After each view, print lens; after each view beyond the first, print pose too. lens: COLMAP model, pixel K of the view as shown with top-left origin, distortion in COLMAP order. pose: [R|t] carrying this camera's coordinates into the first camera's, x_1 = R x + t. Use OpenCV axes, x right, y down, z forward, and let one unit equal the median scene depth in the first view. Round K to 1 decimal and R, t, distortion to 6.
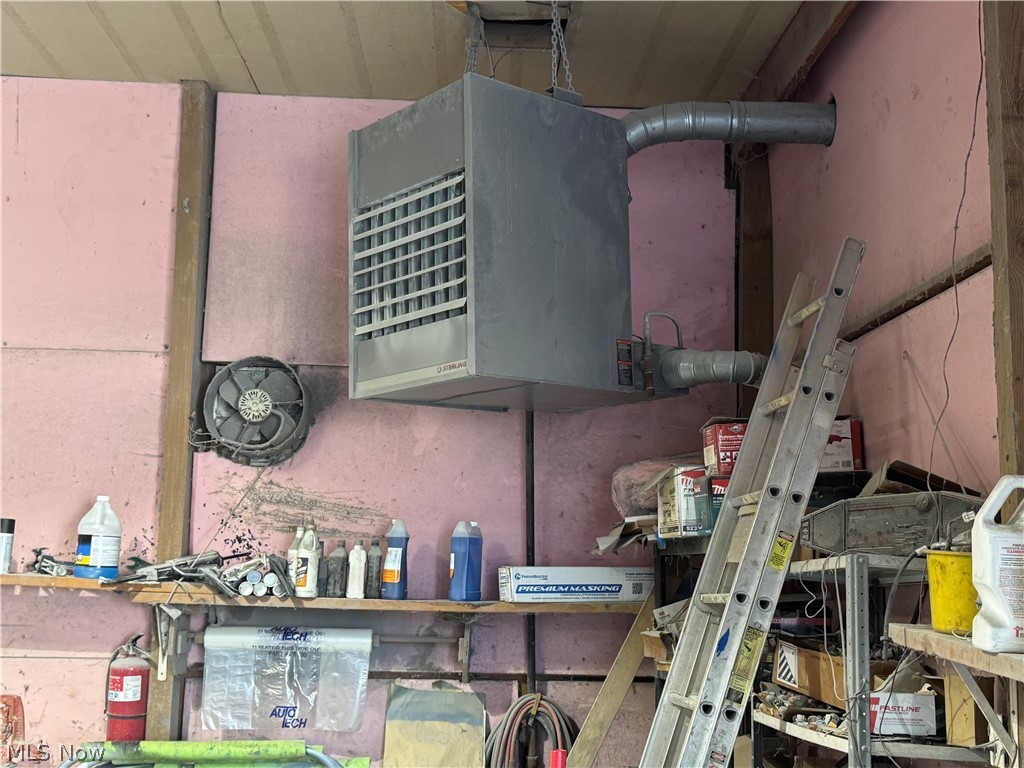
lens RADIAL K [[1246.8, 0, 512.0], [0, 1246.8, 384.0], [0, 0, 1]] dist [0.039496, -0.001860]
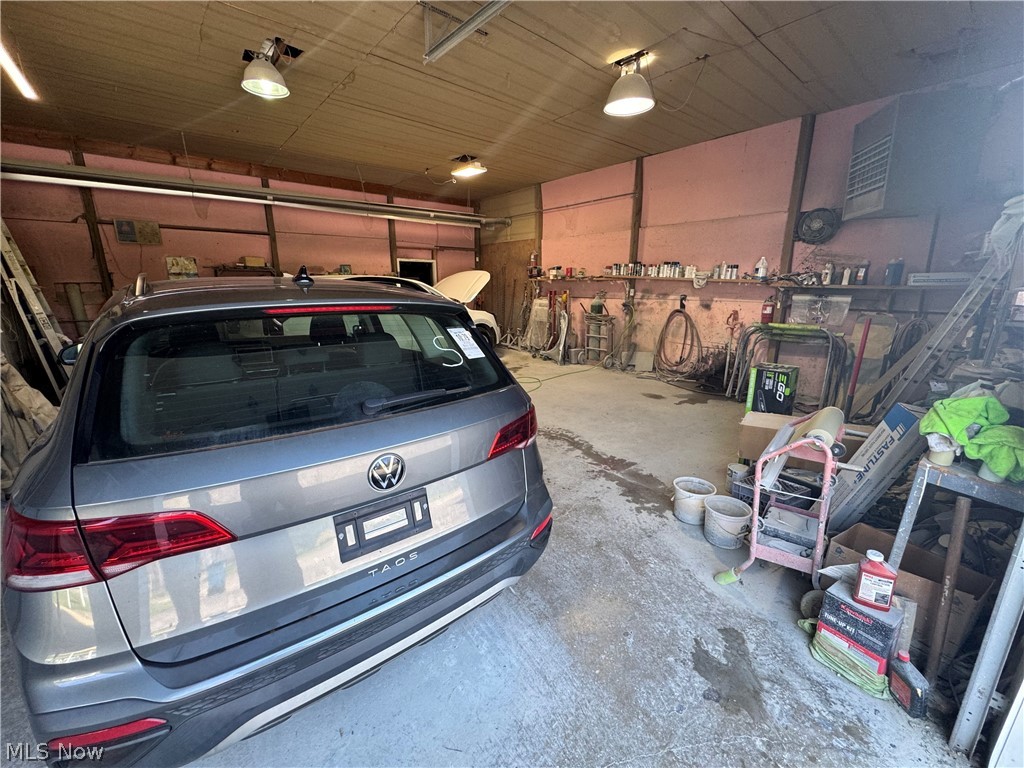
lens RADIAL K [[417.9, 0, 512.0], [0, 417.9, 384.0], [0, 0, 1]] dist [-0.001208, -0.000082]
pose [[0.591770, 0.173364, -0.787244, 0.253383], [0.127516, 0.944172, 0.303775, -0.023104], [0.795957, -0.280152, 0.536626, -0.325308]]
